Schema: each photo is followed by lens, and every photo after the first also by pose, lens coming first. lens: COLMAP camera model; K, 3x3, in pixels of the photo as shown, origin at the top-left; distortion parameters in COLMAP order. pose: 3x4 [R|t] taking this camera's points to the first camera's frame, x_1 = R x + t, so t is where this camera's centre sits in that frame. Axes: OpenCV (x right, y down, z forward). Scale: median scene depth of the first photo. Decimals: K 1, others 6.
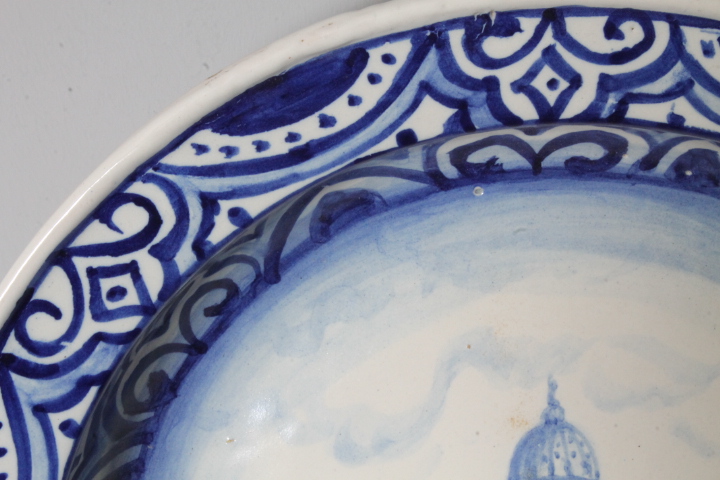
lens RADIAL K [[1694.7, 0, 370.7], [0, 1694.7, 231.5], [0, 0, 1]] dist [0.073388, 0.000000]
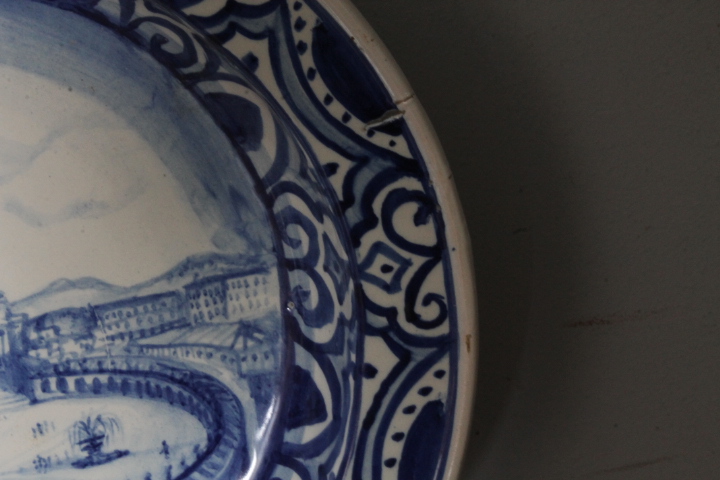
lens RADIAL K [[1694.7, 0, 367.9], [0, 1694.7, 230.1], [0, 0, 1]] dist [0.073388, 0.000000]
pose [[0.953634, -0.104460, 0.282259, 0.088714], [0.079166, 0.991873, 0.099607, 0.039730], [-0.290370, -0.072643, 0.954153, -0.148458]]
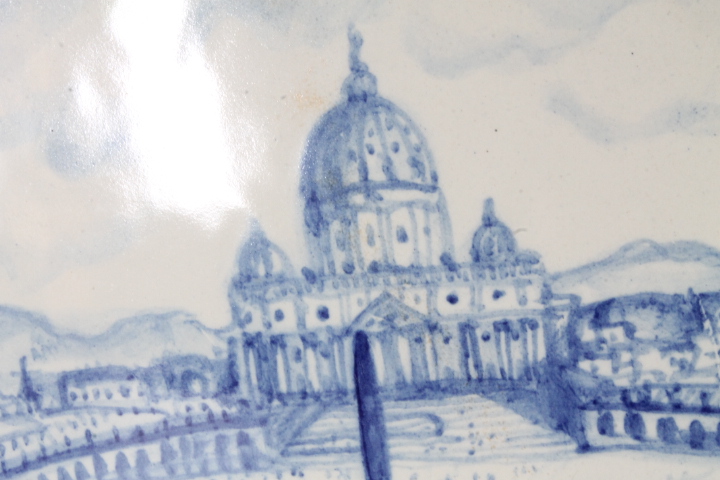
lens RADIAL K [[1694.7, 0, 366.6], [0, 1694.7, 235.5], [0, 0, 1]] dist [0.073388, 0.000000]
pose [[0.987457, -0.026583, -0.155636, 0.210166], [0.044581, 0.992558, 0.113315, 0.092207], [0.151465, -0.118832, 0.981294, 0.367728]]
